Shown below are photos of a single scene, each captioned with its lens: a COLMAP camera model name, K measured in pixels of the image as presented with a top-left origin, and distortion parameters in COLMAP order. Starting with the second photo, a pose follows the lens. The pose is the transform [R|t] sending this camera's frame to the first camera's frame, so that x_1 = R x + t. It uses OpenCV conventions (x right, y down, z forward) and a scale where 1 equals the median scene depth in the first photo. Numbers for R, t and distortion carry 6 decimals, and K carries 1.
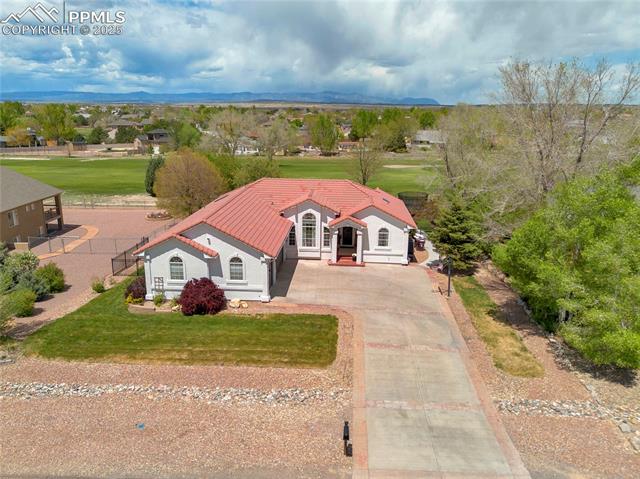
lens RADIAL K [[478.7, 0, 320.0], [0, 478.7, 239.5], [0, 0, 1]] dist [0.090648, -0.104511]
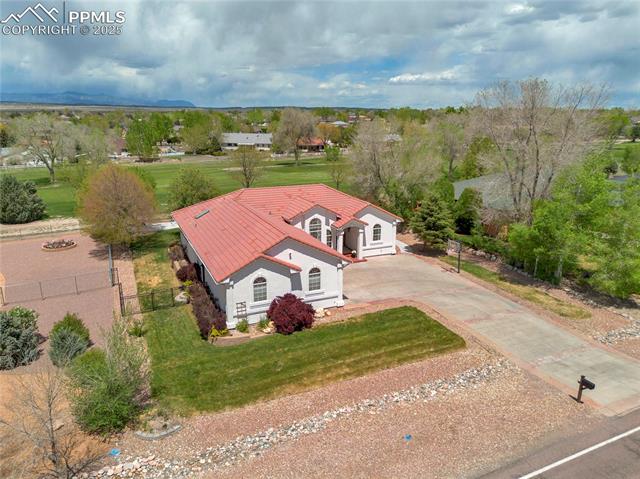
lens RADIAL K [[460.7, 0, 320.0], [0, 460.7, 239.5], [0, 0, 1]] dist [0.081452, -0.085683]
pose [[0.883628, -0.131436, 0.449362, -0.587655], [0.129040, 0.990982, 0.036111, -0.055228], [-0.450056, 0.026077, 0.892619, 0.130147]]
